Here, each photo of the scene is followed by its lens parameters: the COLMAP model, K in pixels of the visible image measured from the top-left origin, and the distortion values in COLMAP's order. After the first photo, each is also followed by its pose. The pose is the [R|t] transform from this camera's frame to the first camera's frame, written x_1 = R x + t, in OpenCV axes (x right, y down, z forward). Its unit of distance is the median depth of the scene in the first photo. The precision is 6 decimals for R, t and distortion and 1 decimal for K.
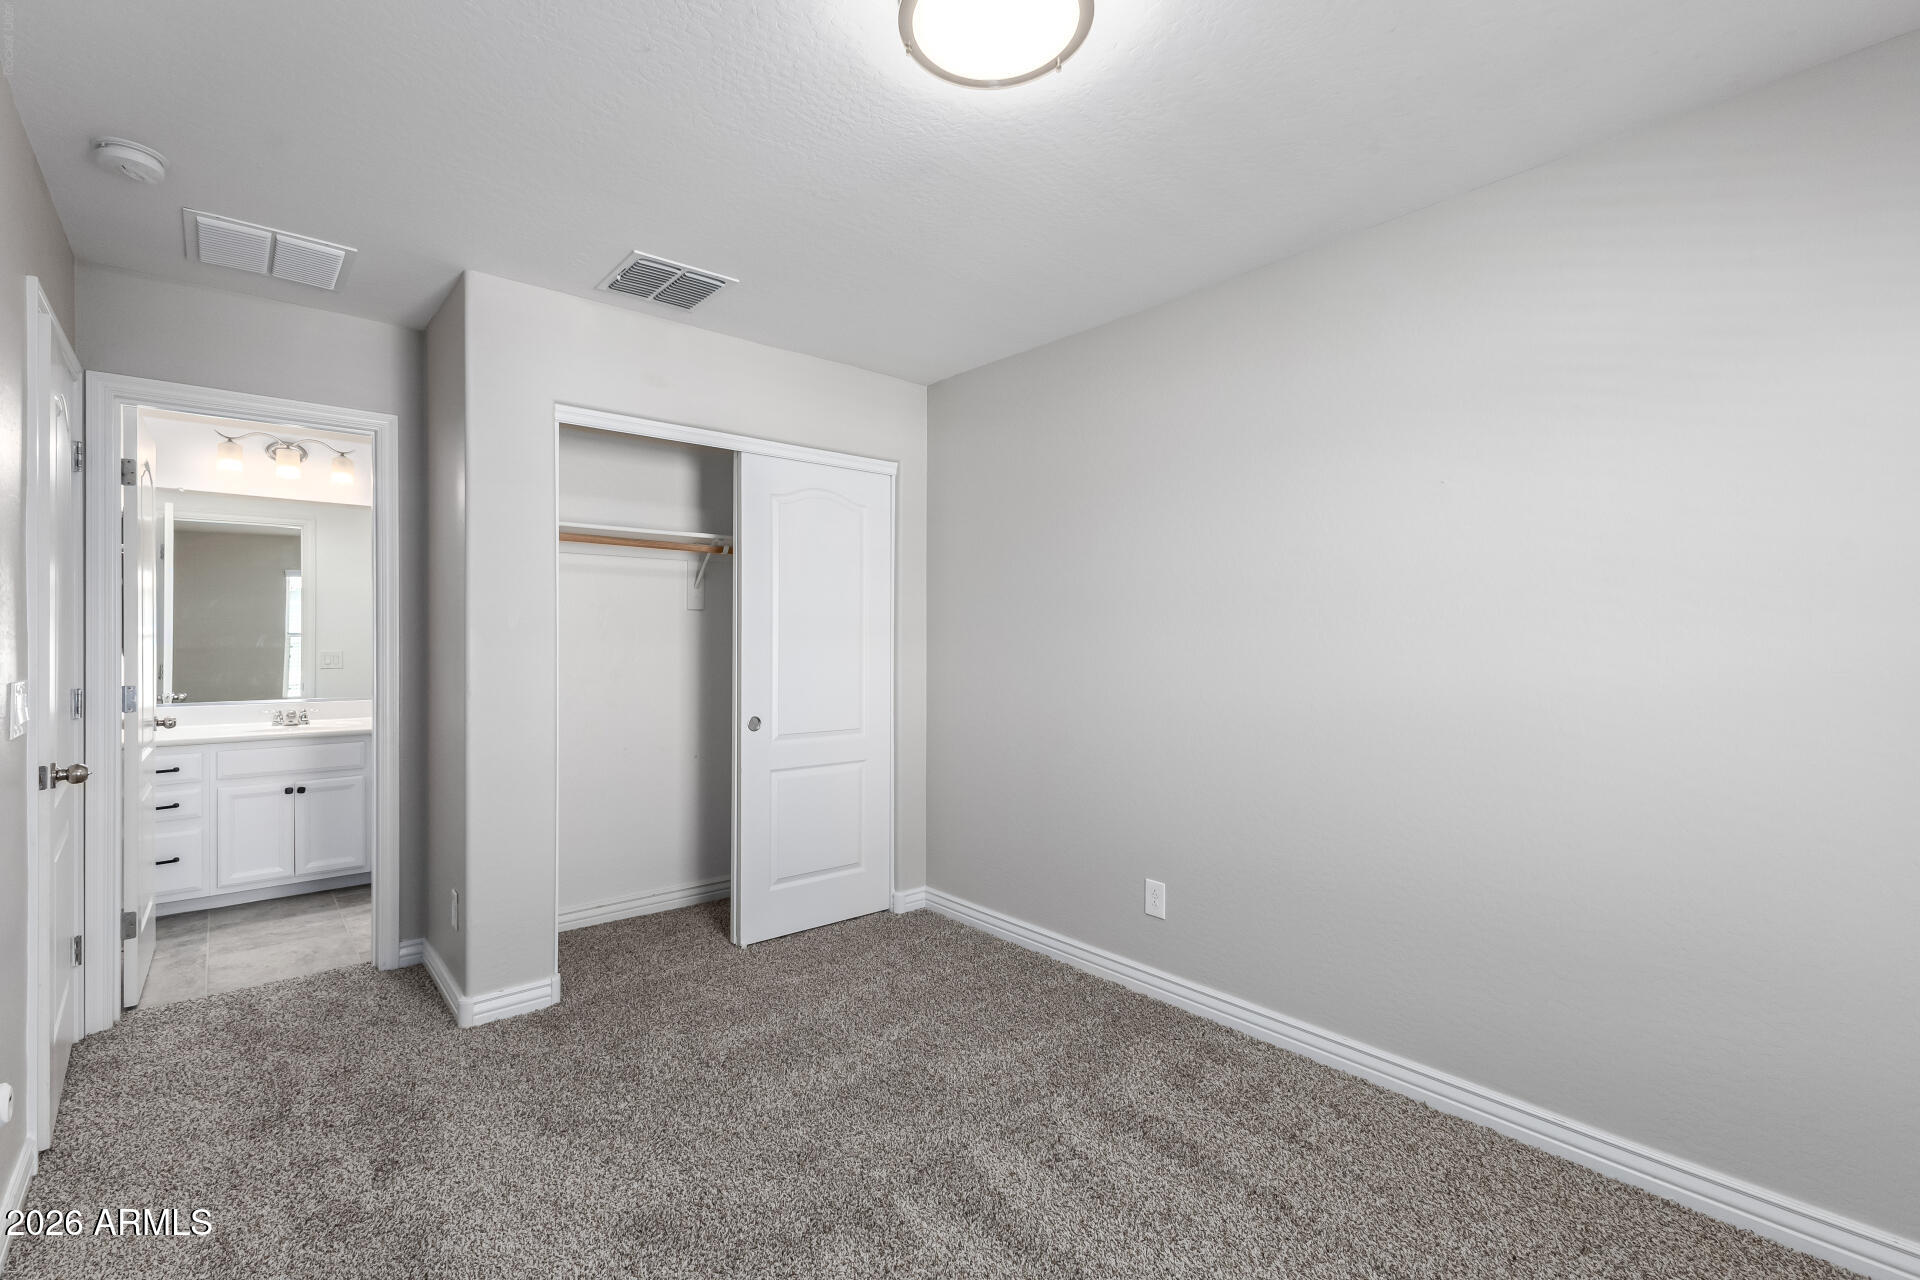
lens RADIAL K [[834.5, 0, 960.0], [0, 834.5, 640.0], [0, 0, 1]] dist [0.018636, -0.000043]
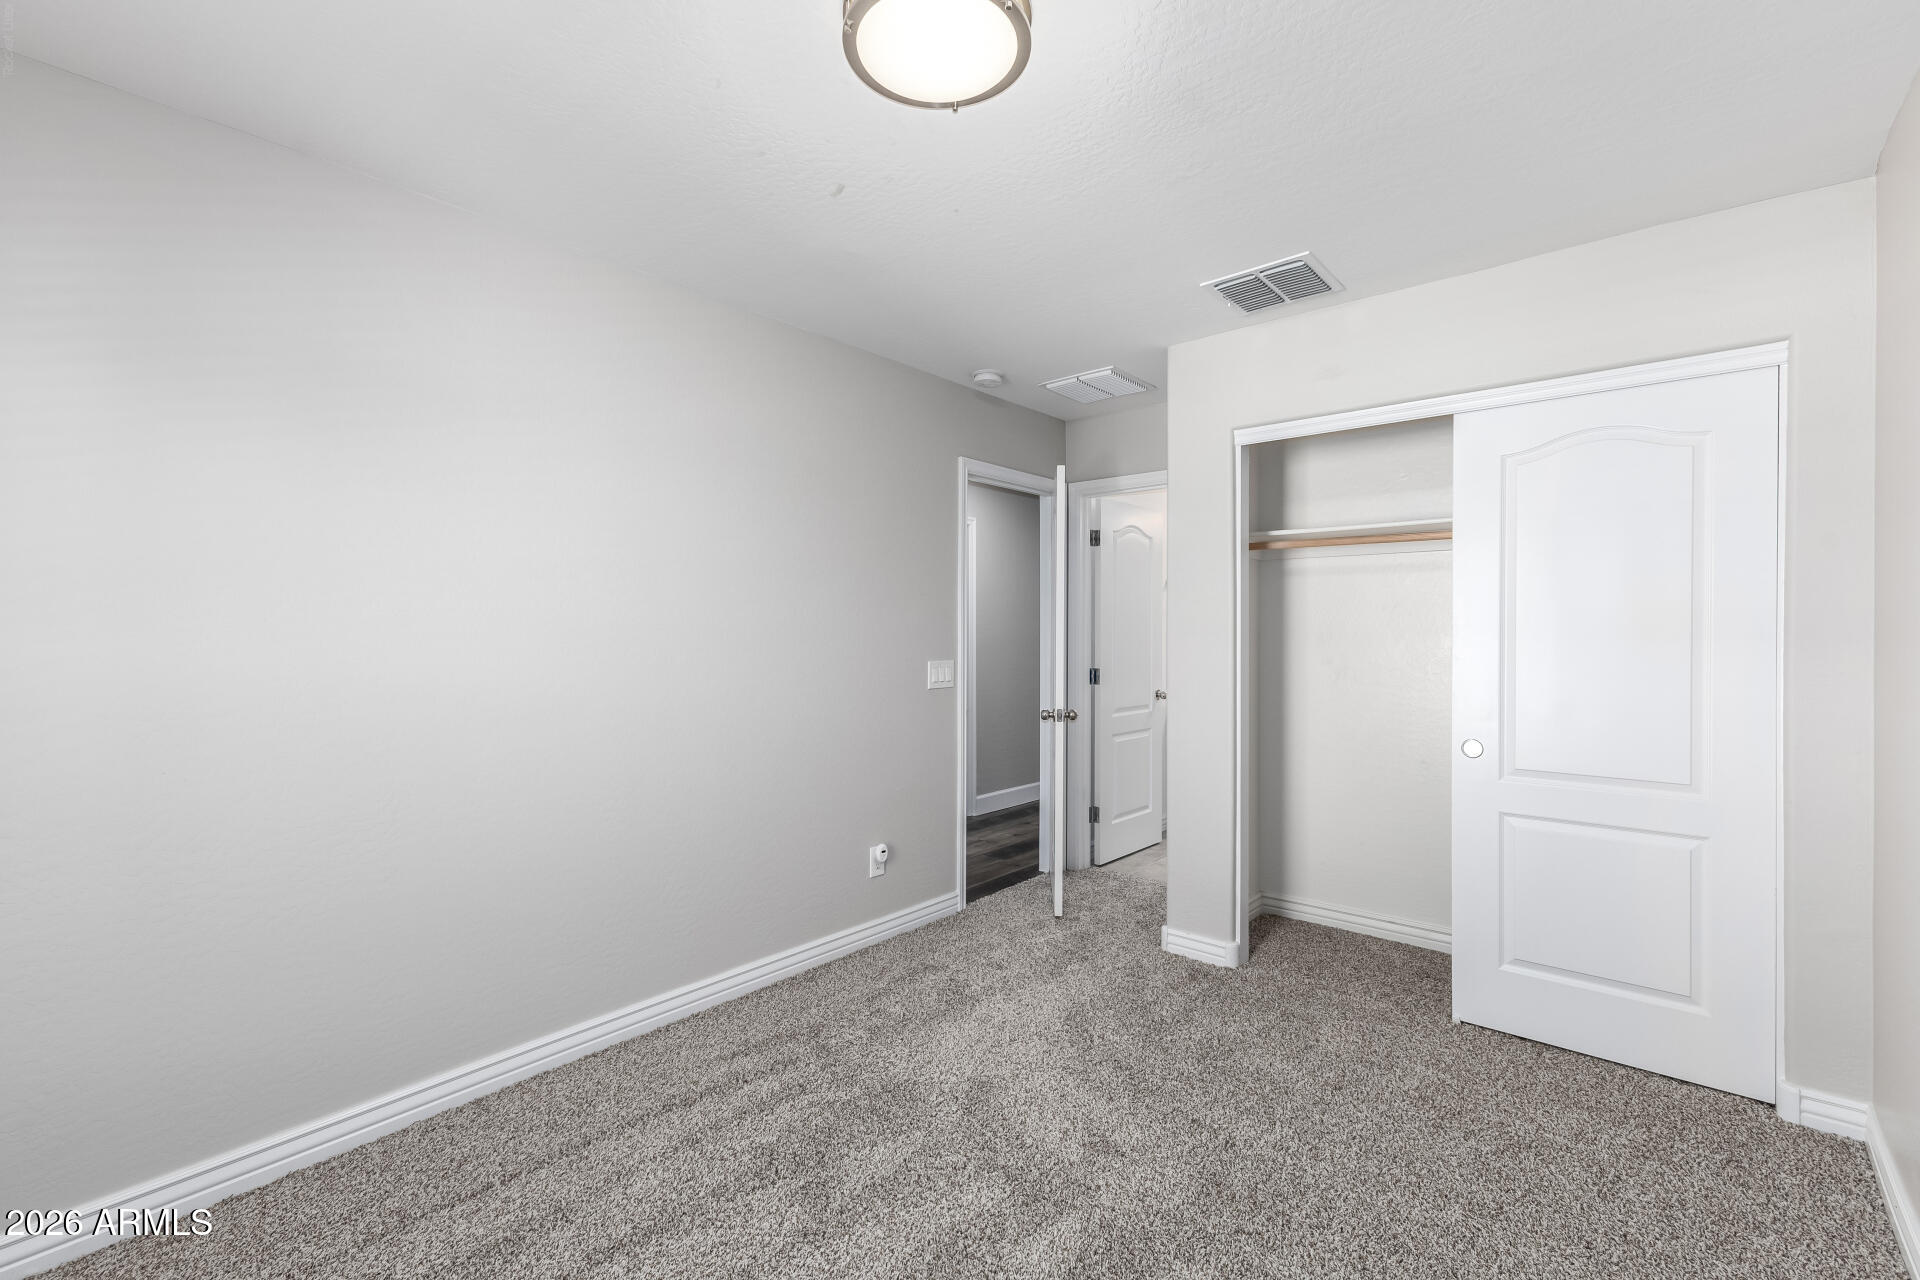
lens RADIAL K [[849.4, 0, 957.5], [0, 849.4, 632.0], [0, 0, 1]] dist [0.001374, 0.000066]
pose [[0.146940, -0.005310, -0.989131, 0.454593], [-0.005047, 0.999969, -0.006117, -0.003352], [0.989133, 0.005891, 0.146909, 0.369590]]
